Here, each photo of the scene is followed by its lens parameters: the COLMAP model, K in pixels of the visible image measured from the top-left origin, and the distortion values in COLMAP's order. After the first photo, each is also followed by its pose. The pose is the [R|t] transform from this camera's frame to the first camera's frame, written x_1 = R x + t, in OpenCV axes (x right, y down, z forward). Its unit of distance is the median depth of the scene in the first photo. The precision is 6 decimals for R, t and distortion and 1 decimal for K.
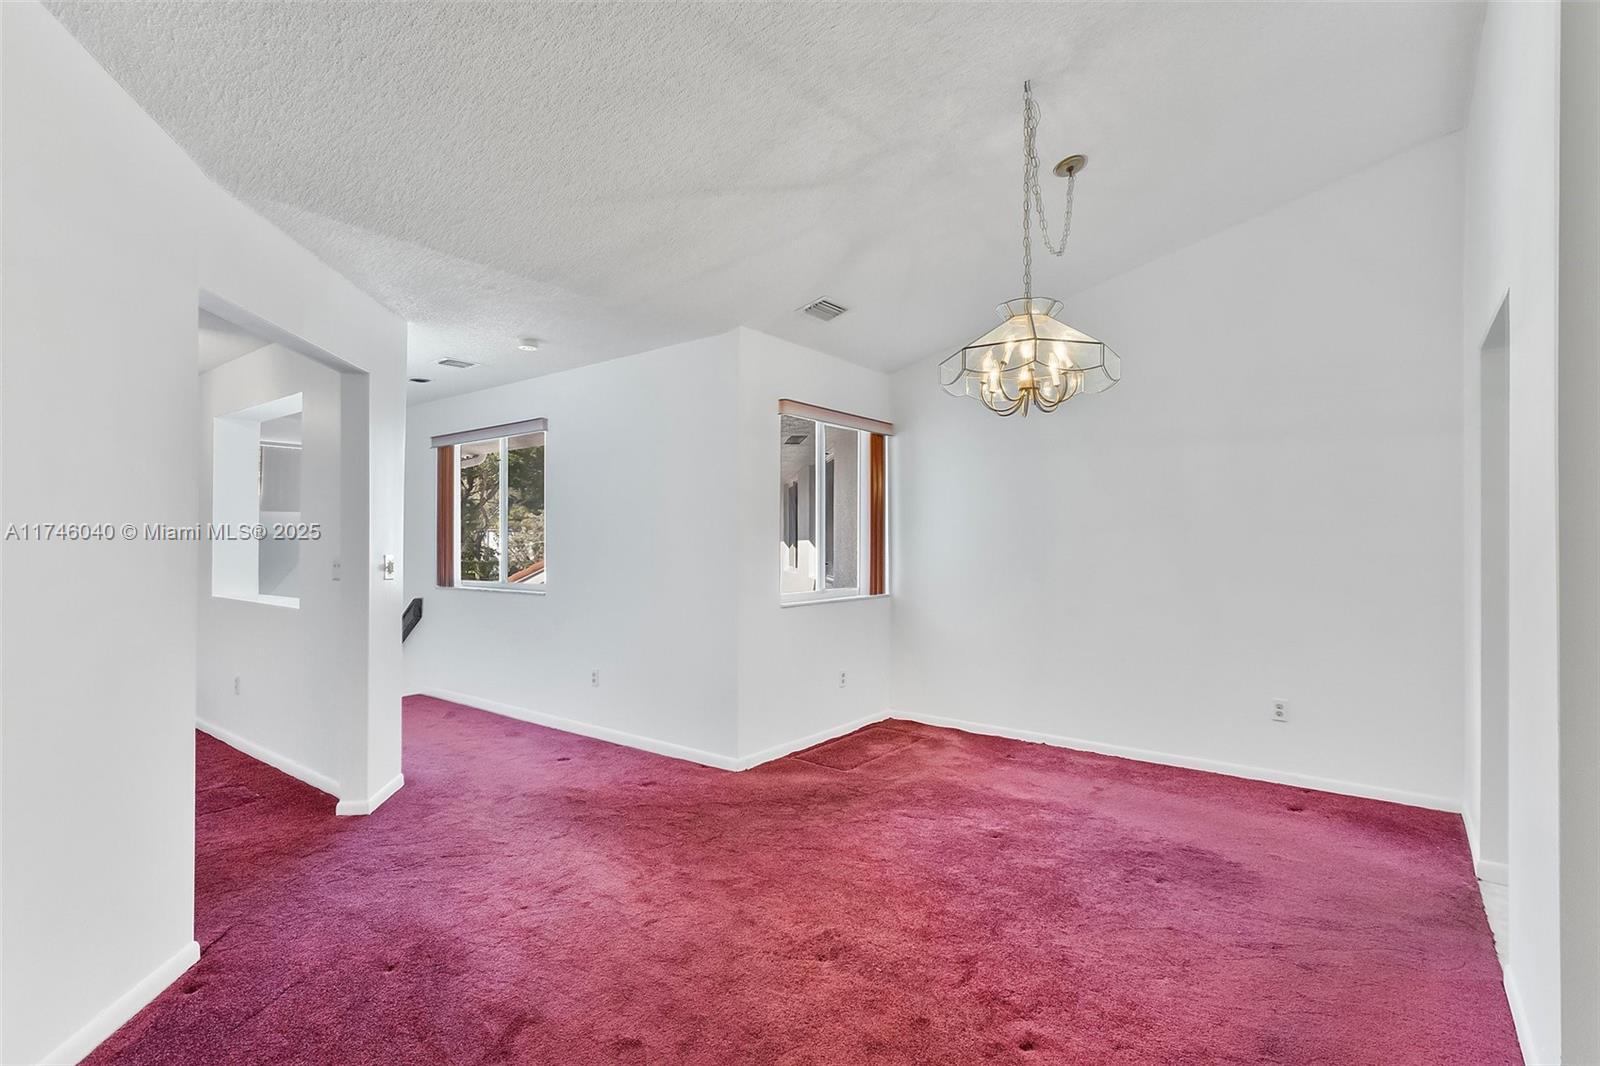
lens RADIAL K [[761.8, 0, 800.0], [0, 761.8, 533.0], [0, 0, 1]] dist [-0.000924, -0.000602]
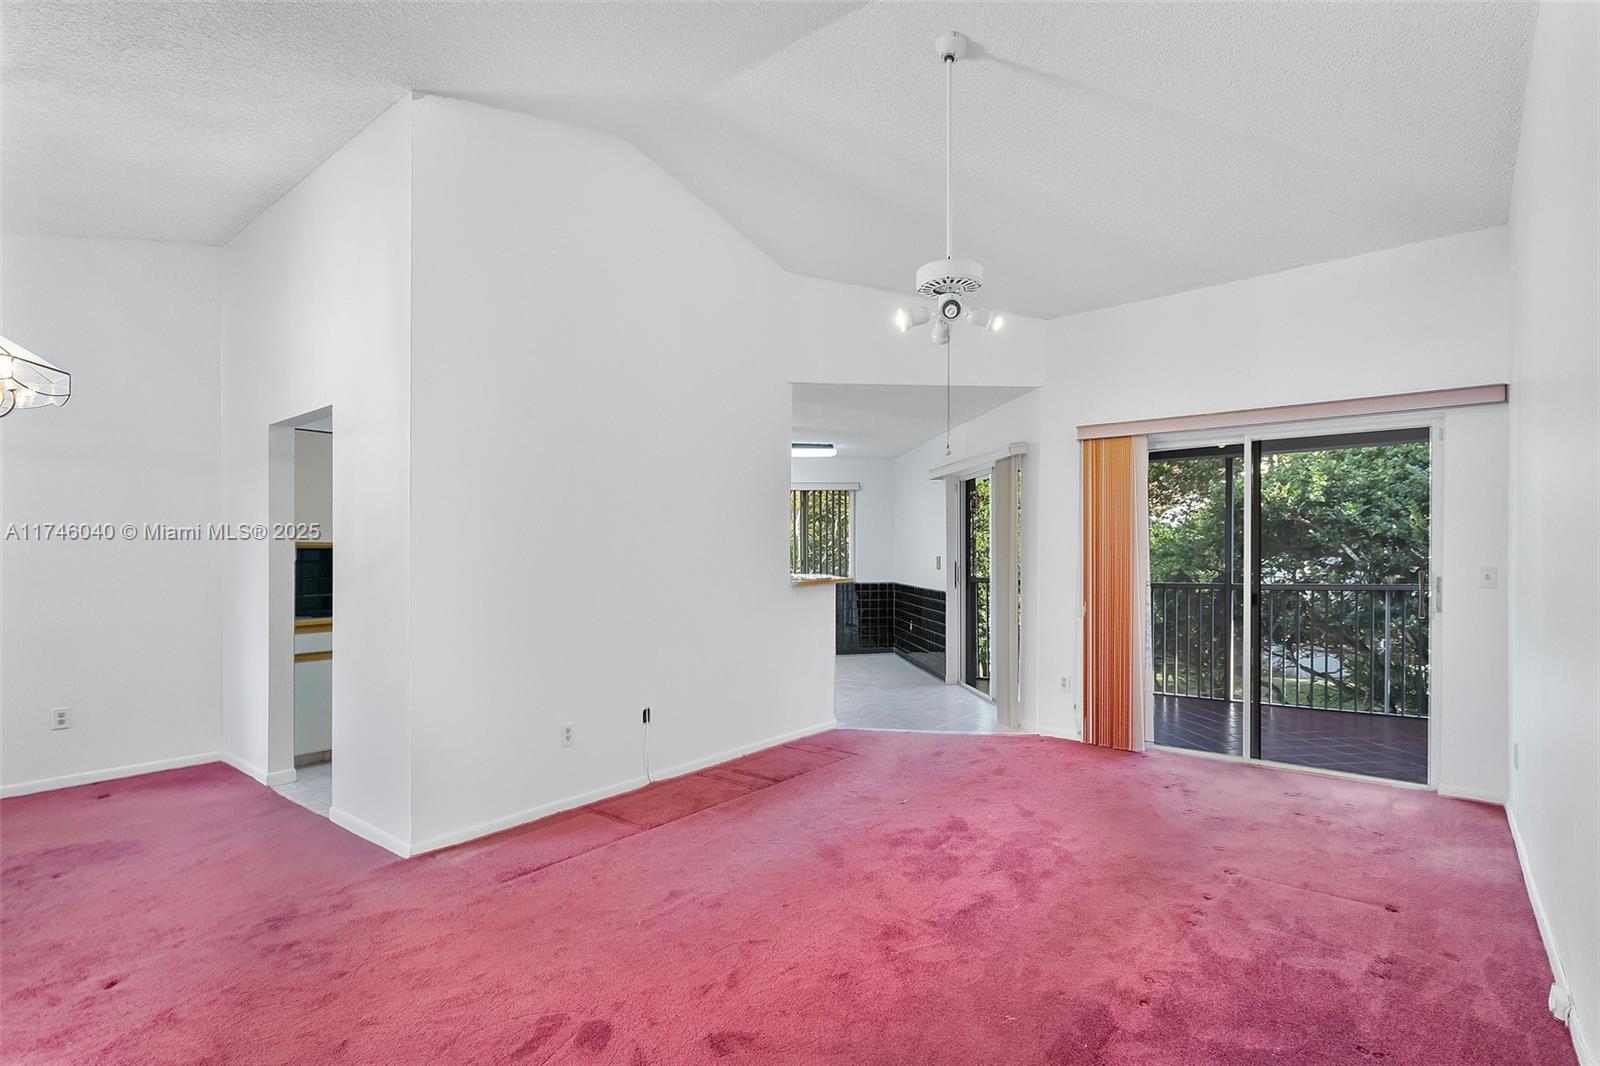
lens RADIAL K [[786.8, 0, 811.1], [0, 786.8, 554.8], [0, 0, 1]] dist [-0.003504, -0.000345]
pose [[0.015032, -0.000691, 0.999887, -0.447787], [-0.002057, 0.999998, 0.000722, 0.005984], [-0.999885, -0.002067, 0.015031, -0.045113]]
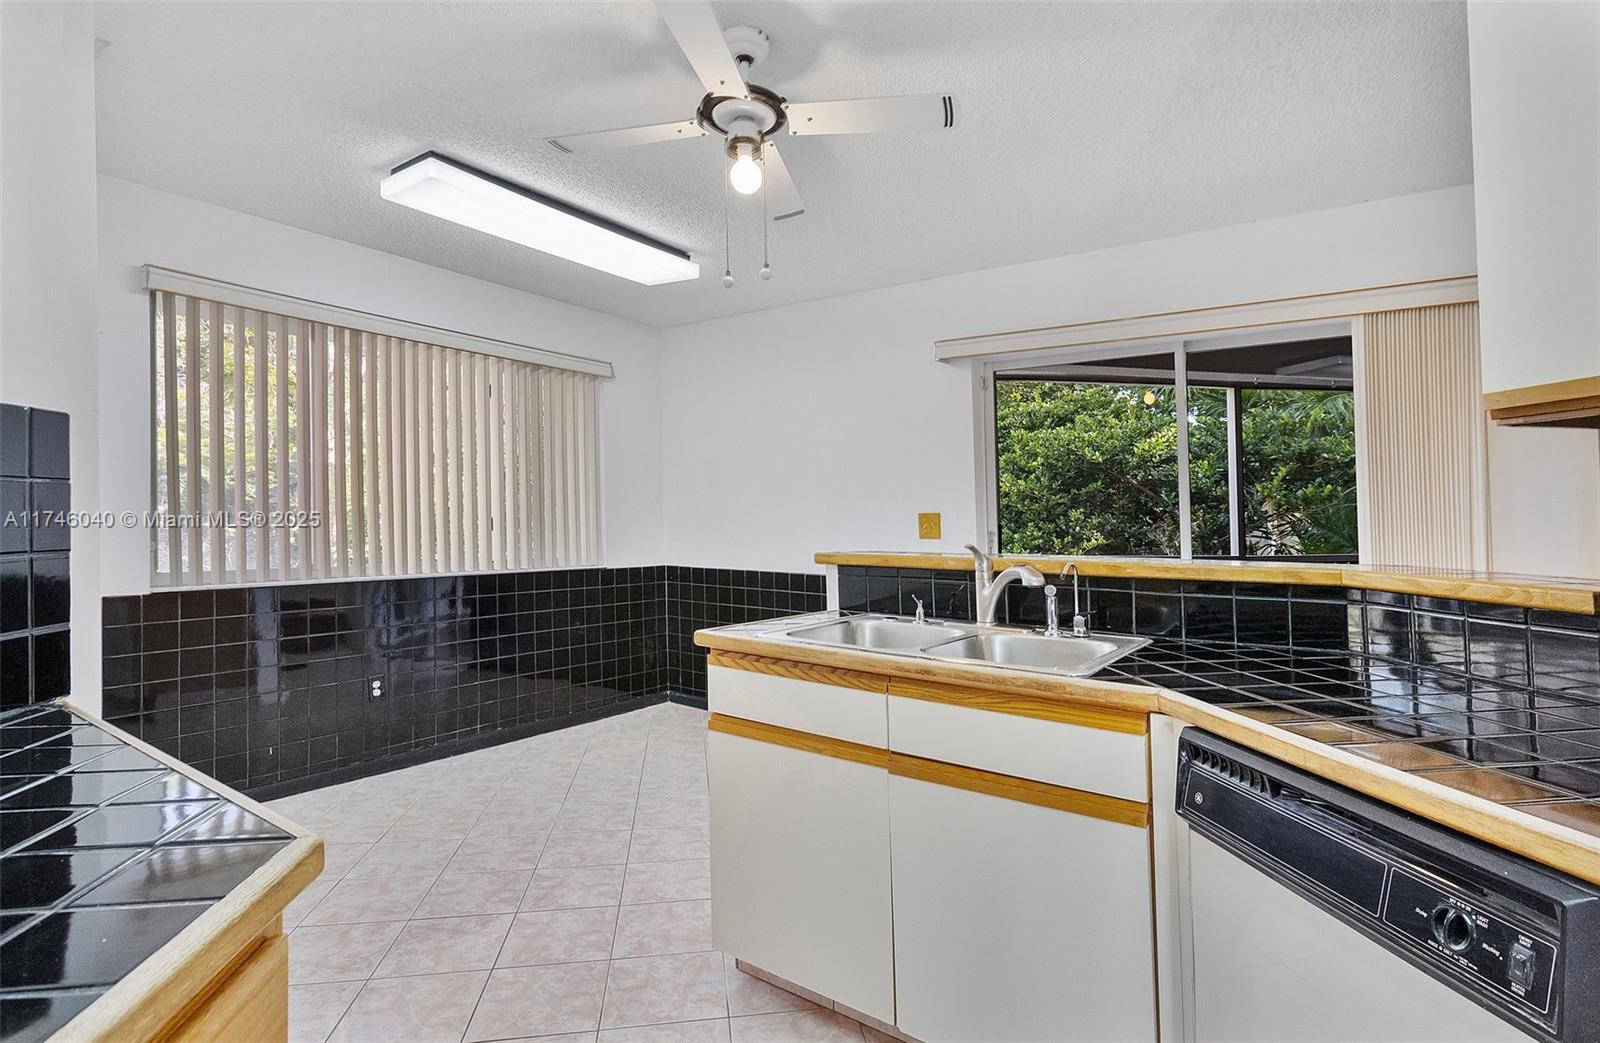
lens RADIAL K [[765.8, 0, 833.7], [0, 765.8, 554.6], [0, 0, 1]] dist [0.003356, 0.000099]
pose [[-0.751720, -0.032900, 0.658662, 0.959771], [-0.014023, 0.999326, 0.033912, 0.030641], [-0.659334, 0.016256, -0.751675, 0.498119]]
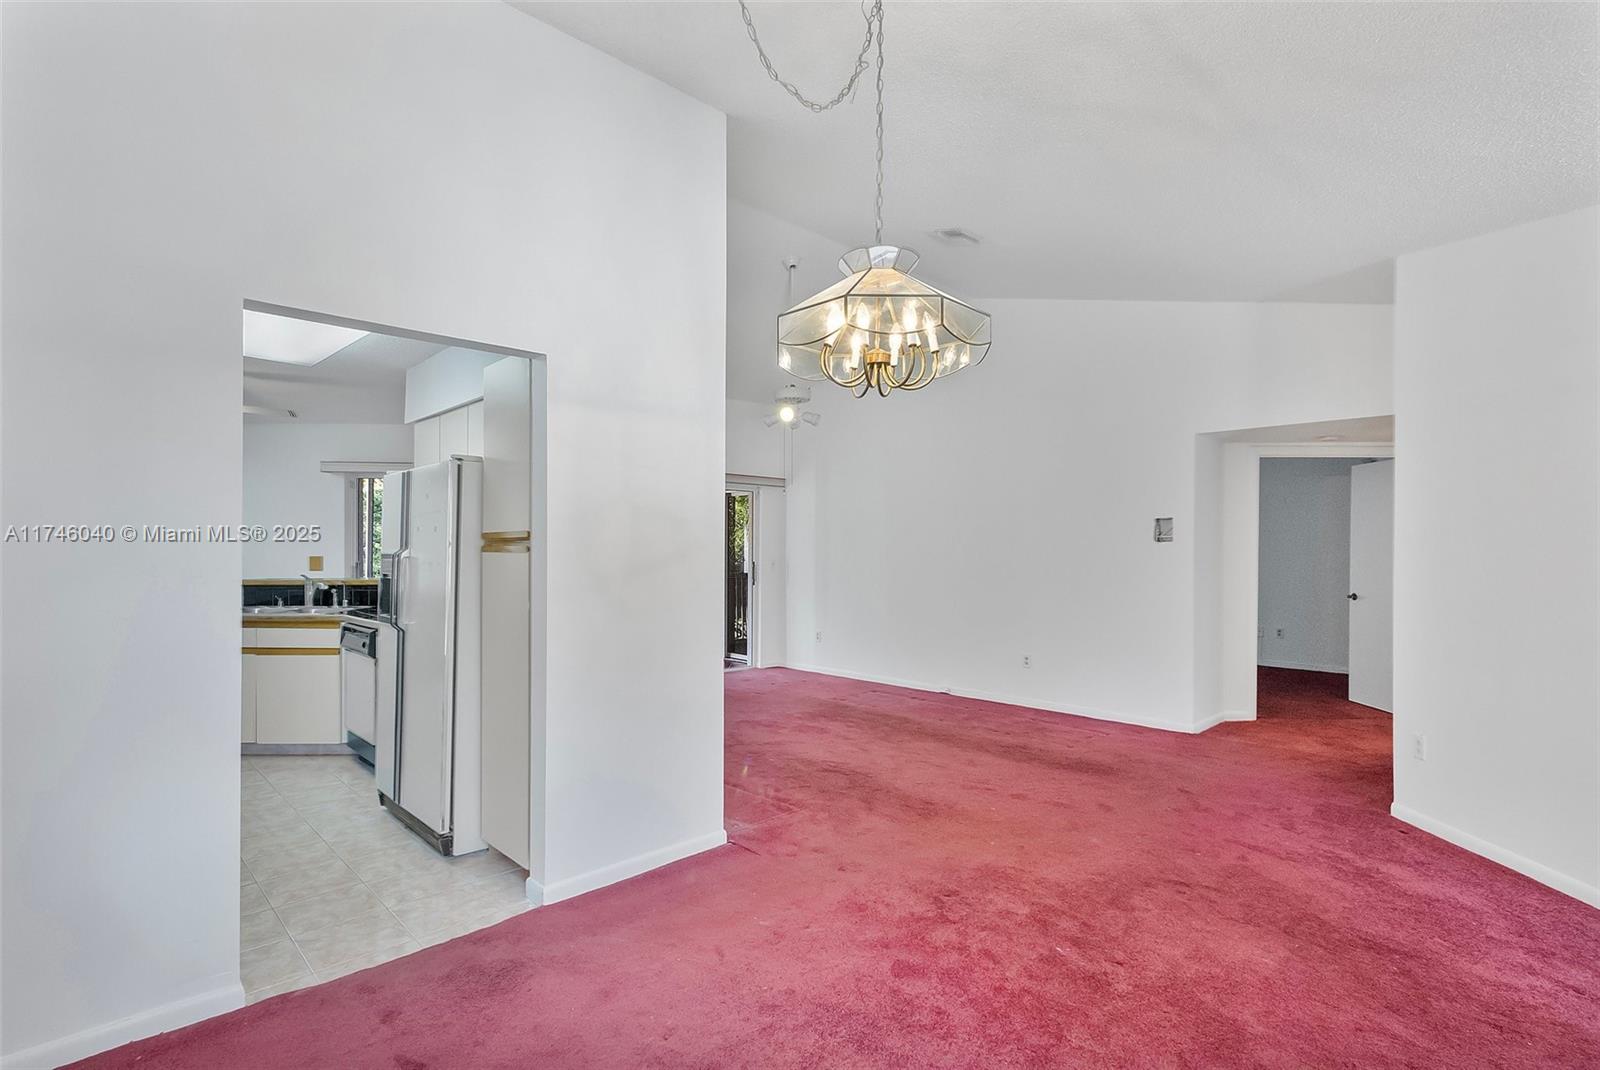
lens RADIAL K [[773.9, 0, 806.4], [0, 773.9, 551.7], [0, 0, 1]] dist [-0.001298, 0.000714]
pose [[-0.990596, 0.001006, 0.136813, 0.175303], [0.000216, 0.999983, -0.005791, 0.007797], [-0.136817, -0.005707, -0.990580, 1.261840]]
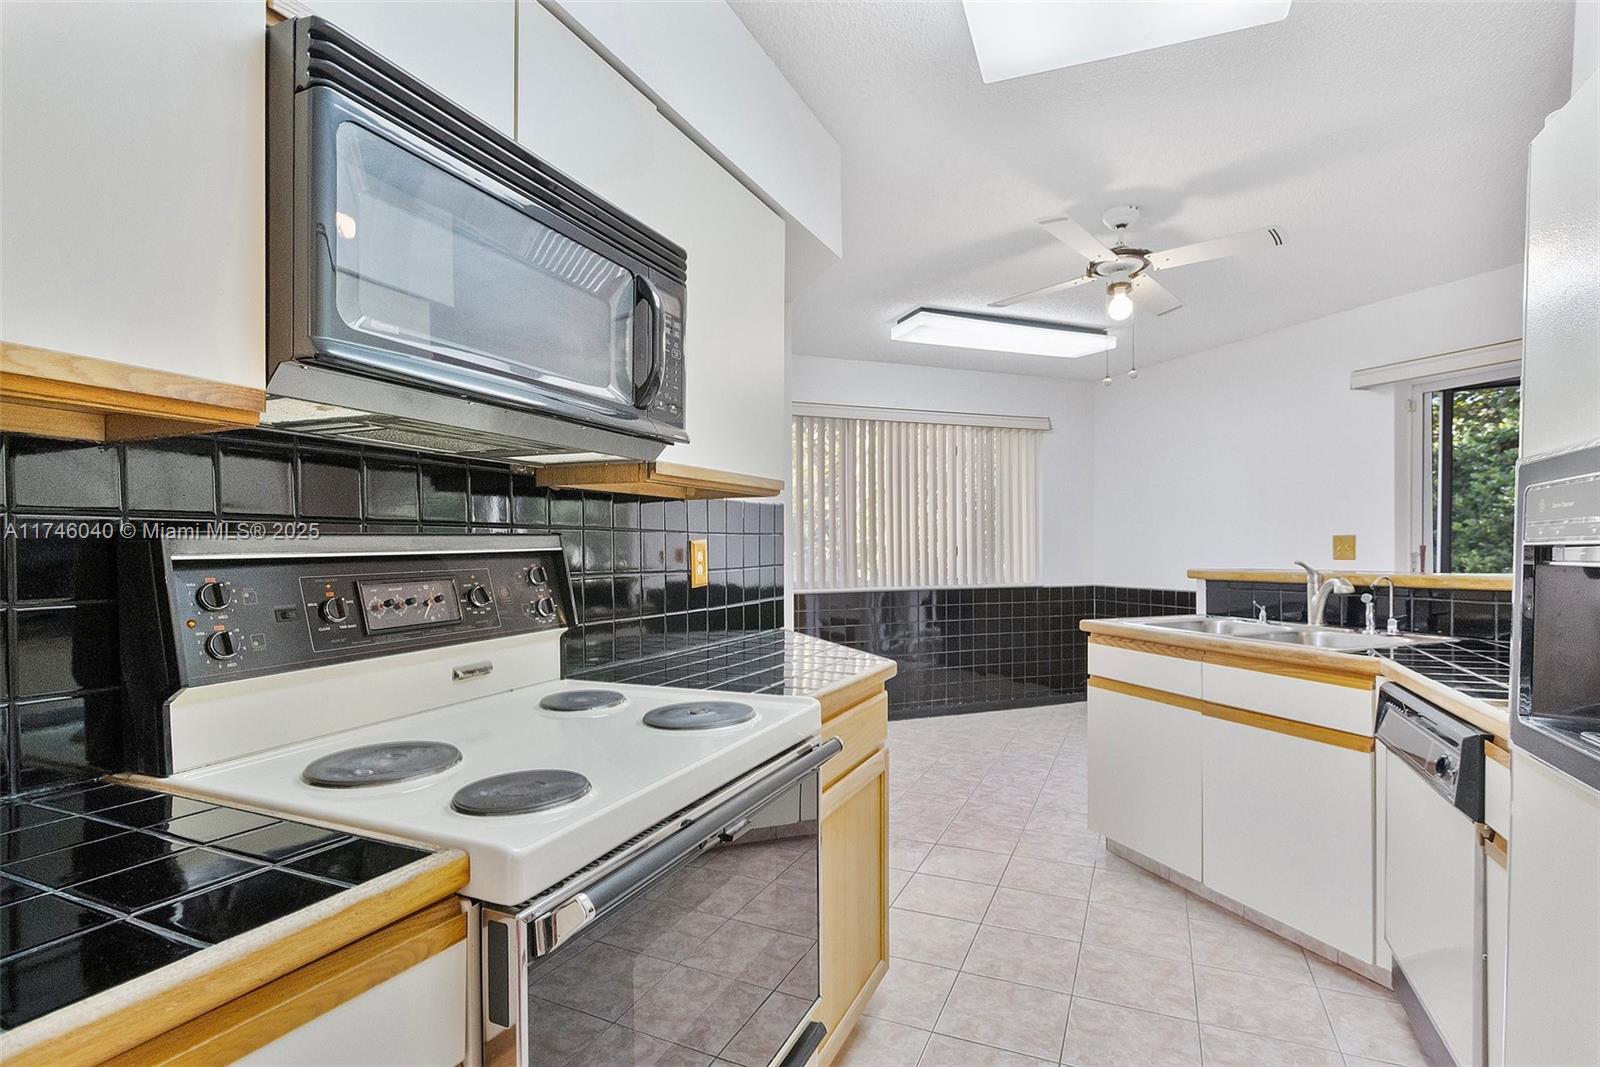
lens RADIAL K [[786.8, 0, 811.1], [0, 786.8, 555.3], [0, 0, 1]] dist [-0.003504, -0.000345]
pose [[-0.243259, -0.005499, 0.969946, 0.670779], [-0.006260, 0.999972, 0.004100, 0.033873], [-0.969941, -0.005074, -0.243286, 0.626759]]
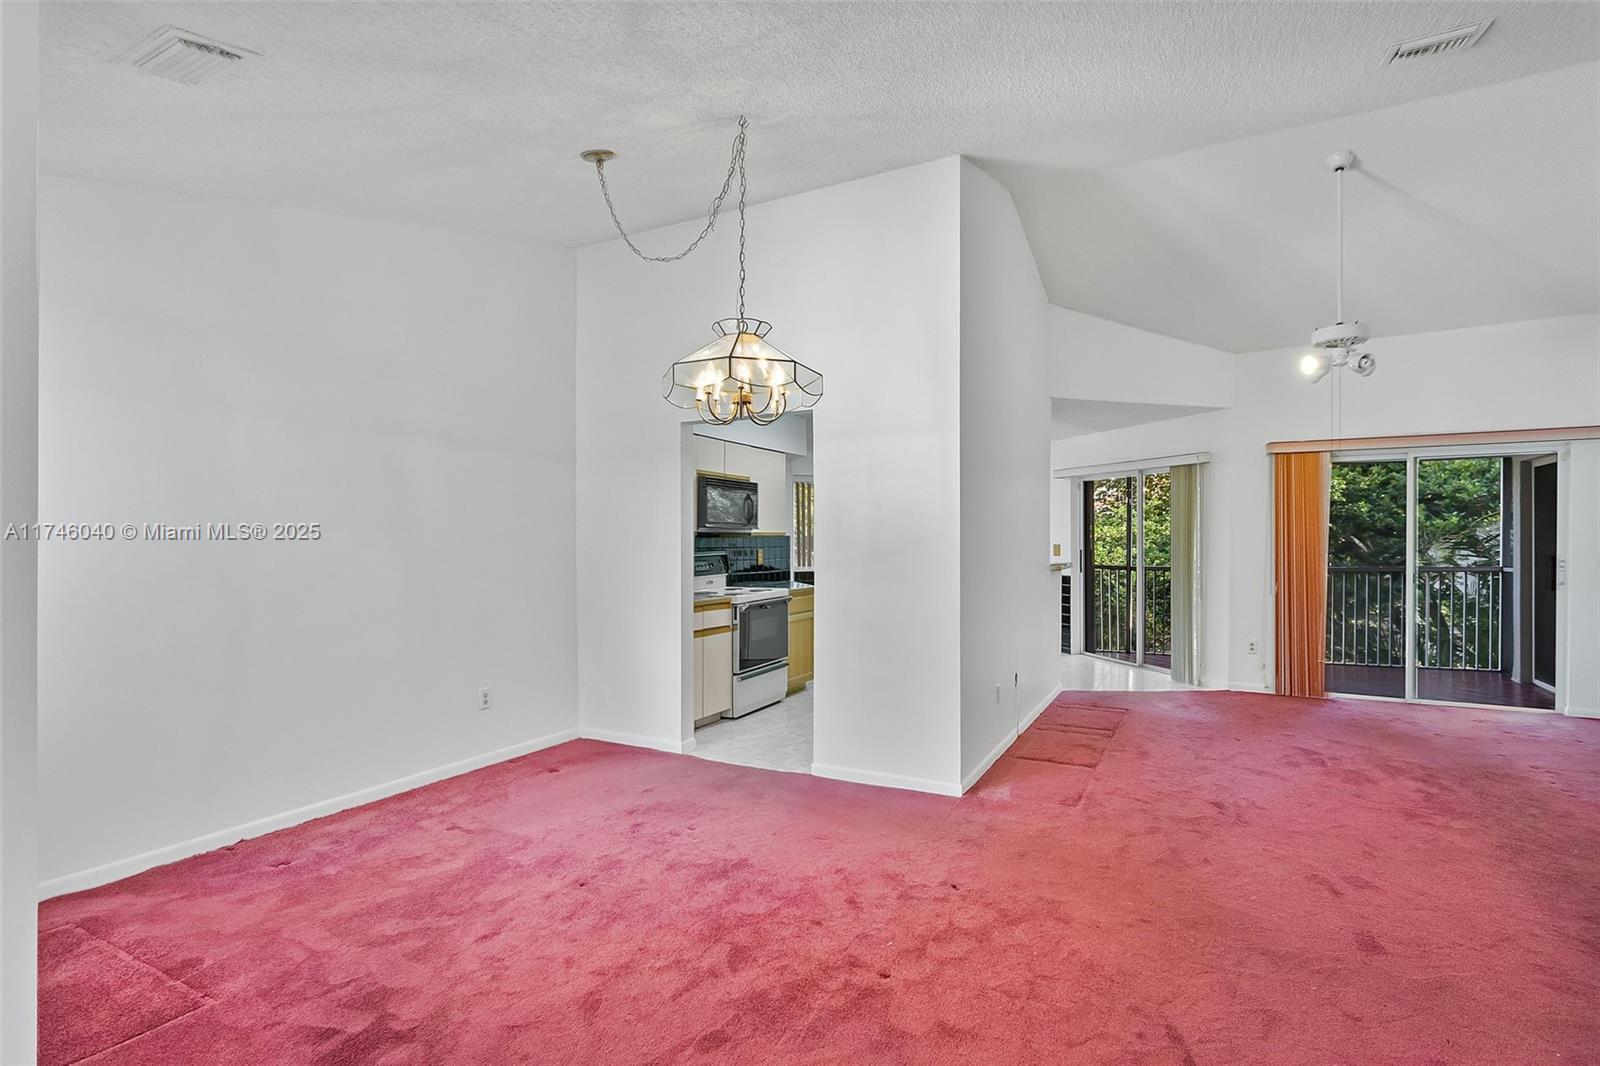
lens RADIAL K [[774.0, 0, 810.5], [0, 774.0, 549.0], [0, 0, 1]] dist [-0.000656, -0.000511]
pose [[-0.174635, -0.008709, 0.984595, -0.558173], [-0.005551, 0.999954, 0.007861, 0.007619], [-0.984618, -0.004093, -0.174675, 0.767688]]
